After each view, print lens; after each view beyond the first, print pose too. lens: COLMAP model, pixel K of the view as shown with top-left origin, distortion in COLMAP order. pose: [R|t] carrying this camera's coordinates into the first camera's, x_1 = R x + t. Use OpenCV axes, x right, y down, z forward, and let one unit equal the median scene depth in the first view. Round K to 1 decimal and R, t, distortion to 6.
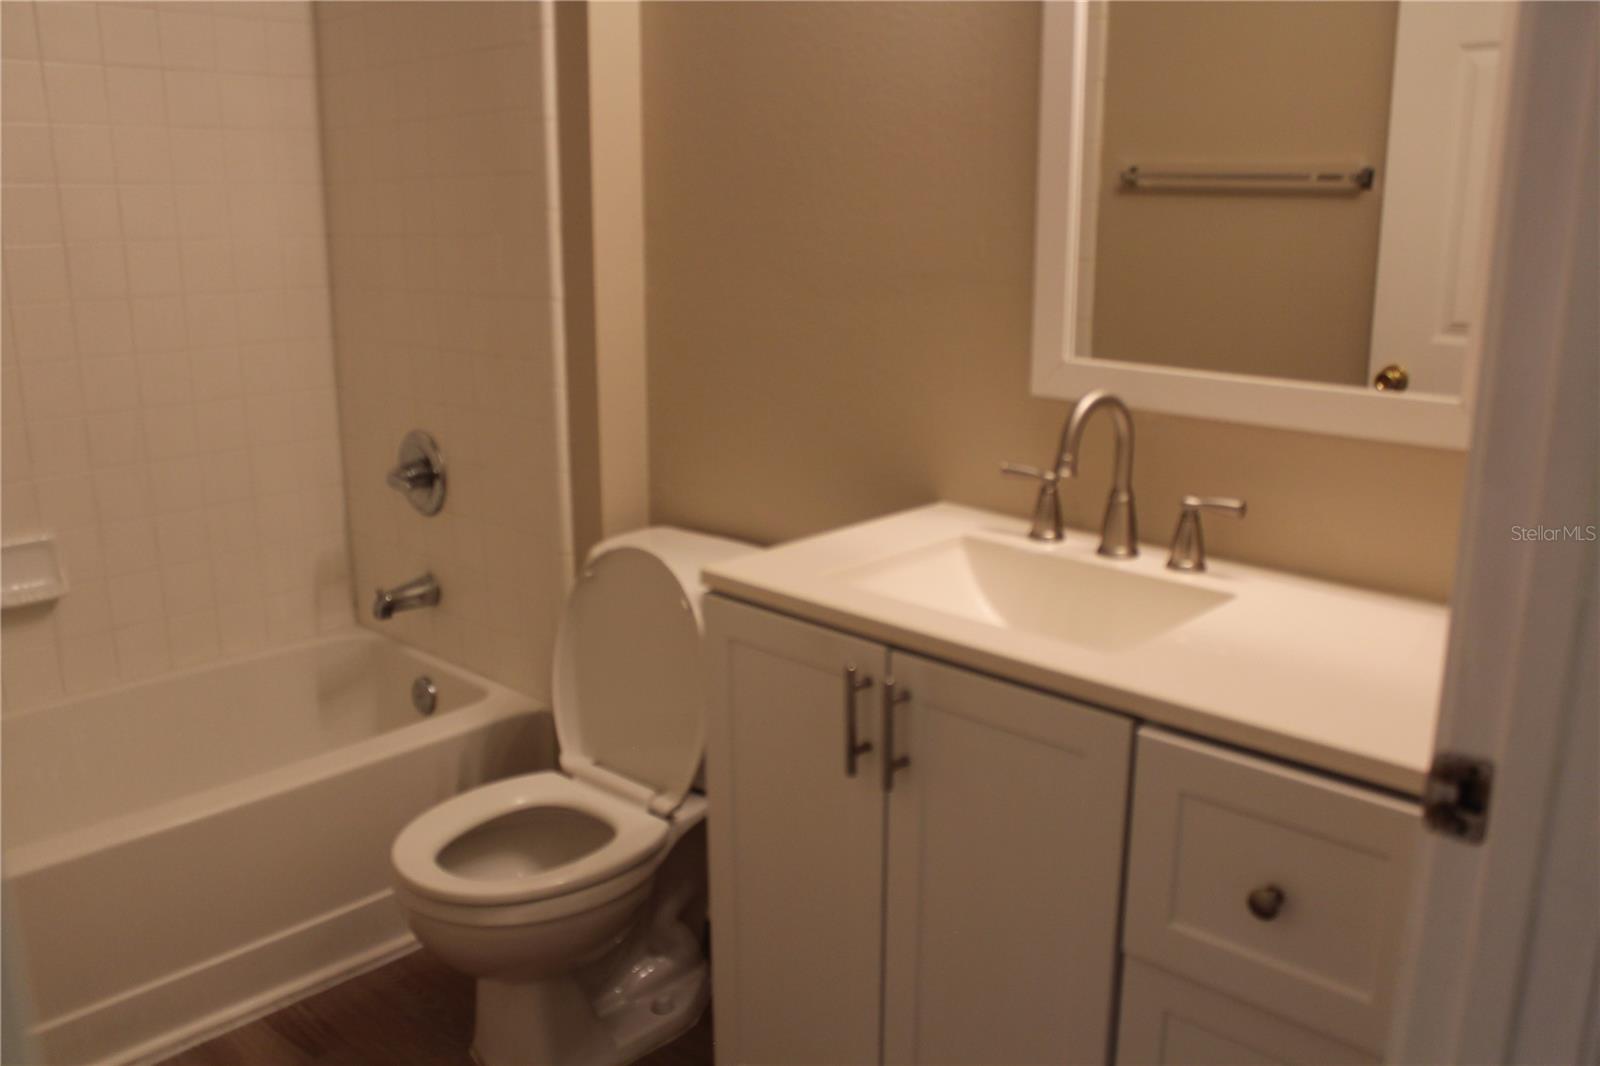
lens RADIAL K [[1368.4, 0, 798.5], [0, 1368.4, 557.1], [0, 0, 1]] dist [-0.163460, 0.157102]
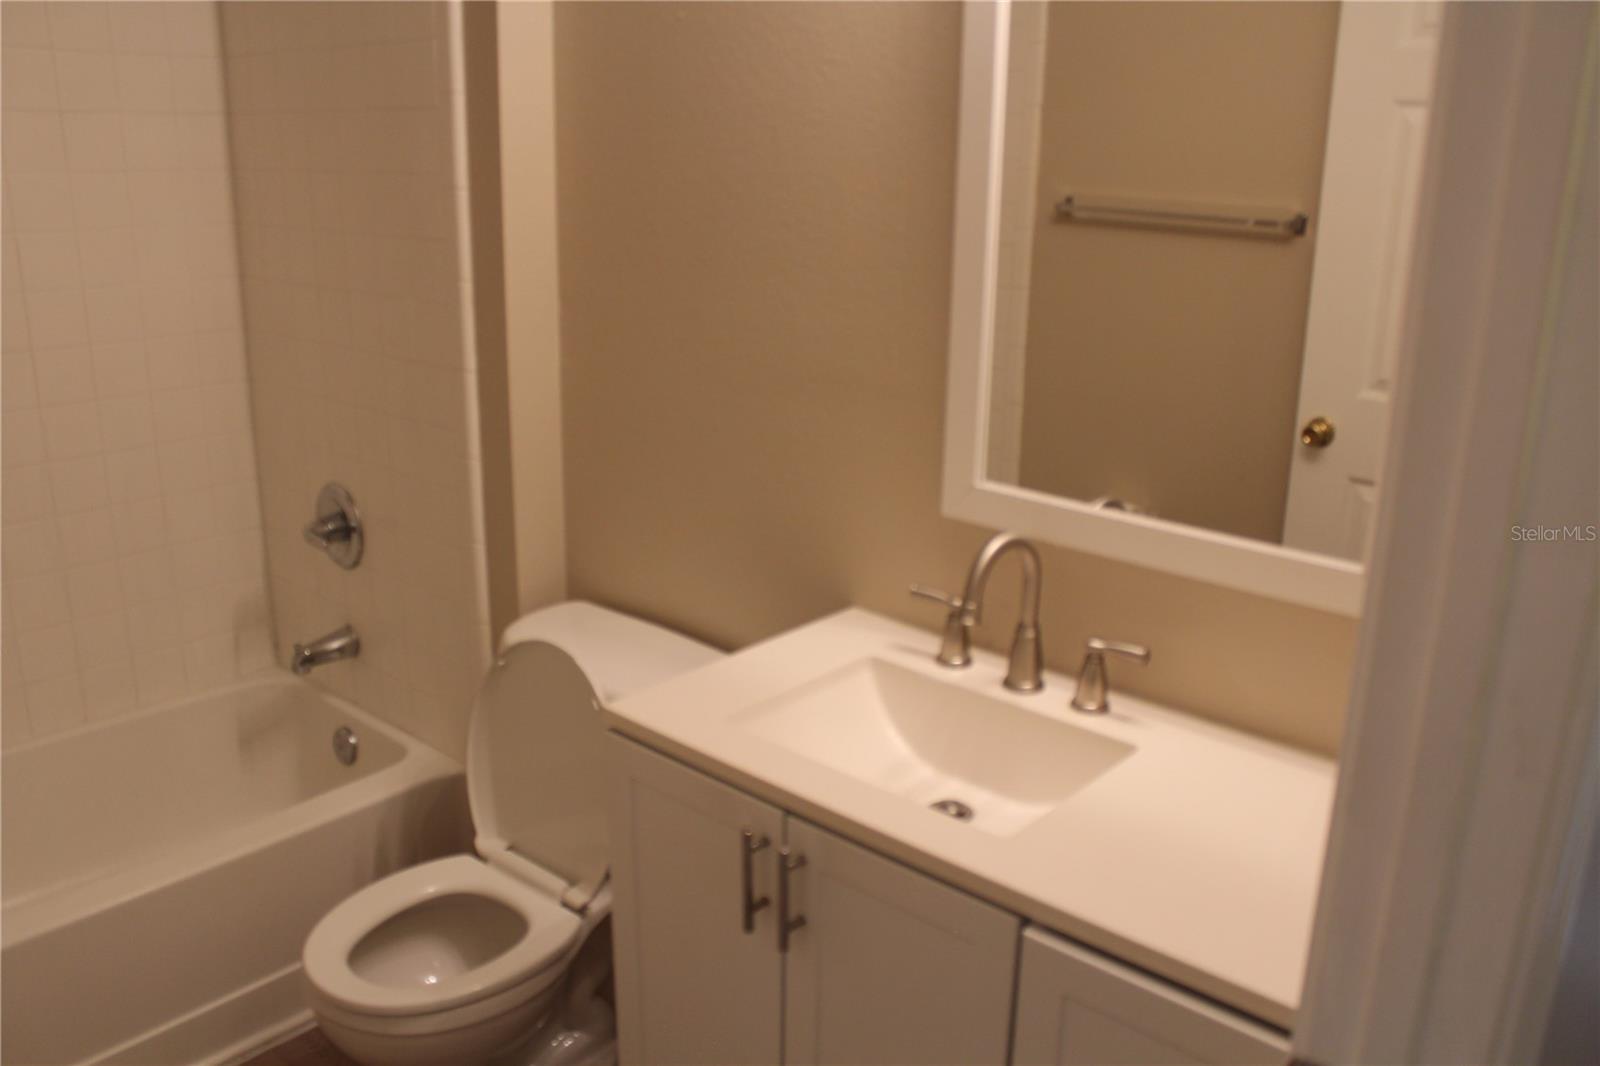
lens RADIAL K [[1368.4, 0, 798.5], [0, 1368.4, 557.1], [0, 0, 1]] dist [-0.163460, 0.157102]
pose [[0.999288, 0.006062, 0.037233, 0.024850], [-0.007823, 0.998848, 0.047338, -0.111223], [-0.036903, -0.047596, 0.998185, 0.008896]]
